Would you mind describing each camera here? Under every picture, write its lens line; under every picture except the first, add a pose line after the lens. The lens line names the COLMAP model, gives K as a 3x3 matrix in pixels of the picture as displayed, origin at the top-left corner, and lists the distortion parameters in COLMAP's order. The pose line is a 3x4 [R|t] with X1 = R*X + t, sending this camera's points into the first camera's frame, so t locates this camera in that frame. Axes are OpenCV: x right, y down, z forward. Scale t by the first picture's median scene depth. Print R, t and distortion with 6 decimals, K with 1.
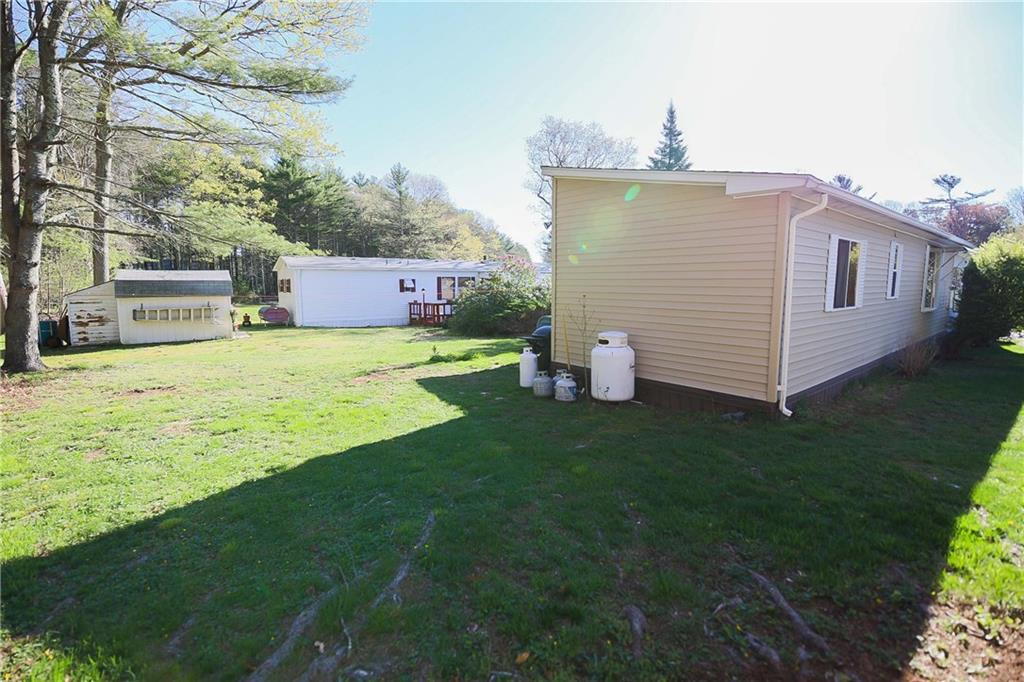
lens RADIAL K [[473.1, 0, 512.0], [0, 473.1, 341.0], [0, 0, 1]] dist [-0.018035, -0.000775]
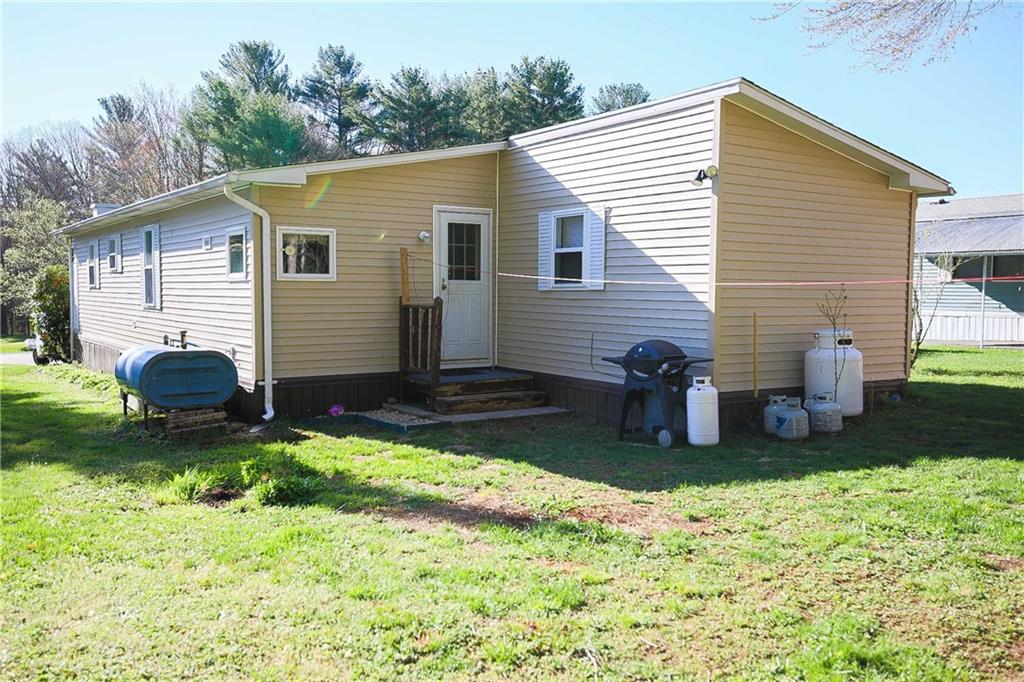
lens RADIAL K [[891.1, 0, 512.0], [0, 891.1, 341.0], [0, 0, 1]] dist [0.042719, 0.009176]
pose [[0.104669, -0.049445, 0.993277, -0.320416], [0.117318, 0.992403, 0.037038, -0.029027], [-0.987563, 0.112653, 0.109674, 0.336200]]
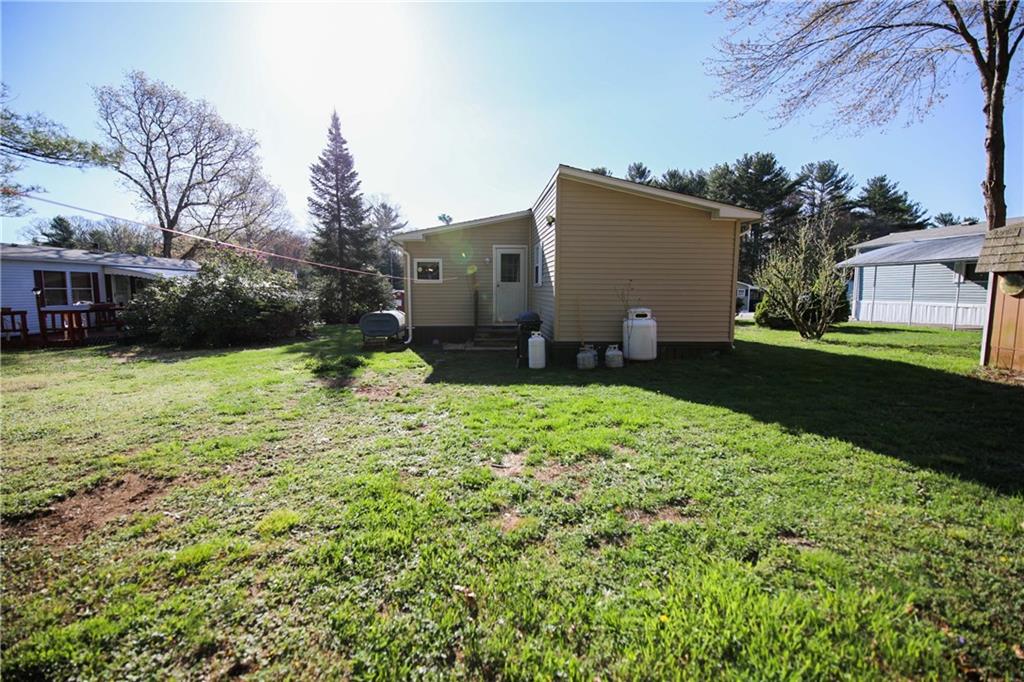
lens RADIAL K [[450.4, 0, 512.0], [0, 450.4, 341.0], [0, 0, 1]] dist [-0.019884, -0.000245]
pose [[0.602114, -0.081727, 0.794216, -0.241785], [0.092643, 0.995179, 0.032172, -0.000459], [-0.793017, 0.054207, 0.606783, 0.130283]]
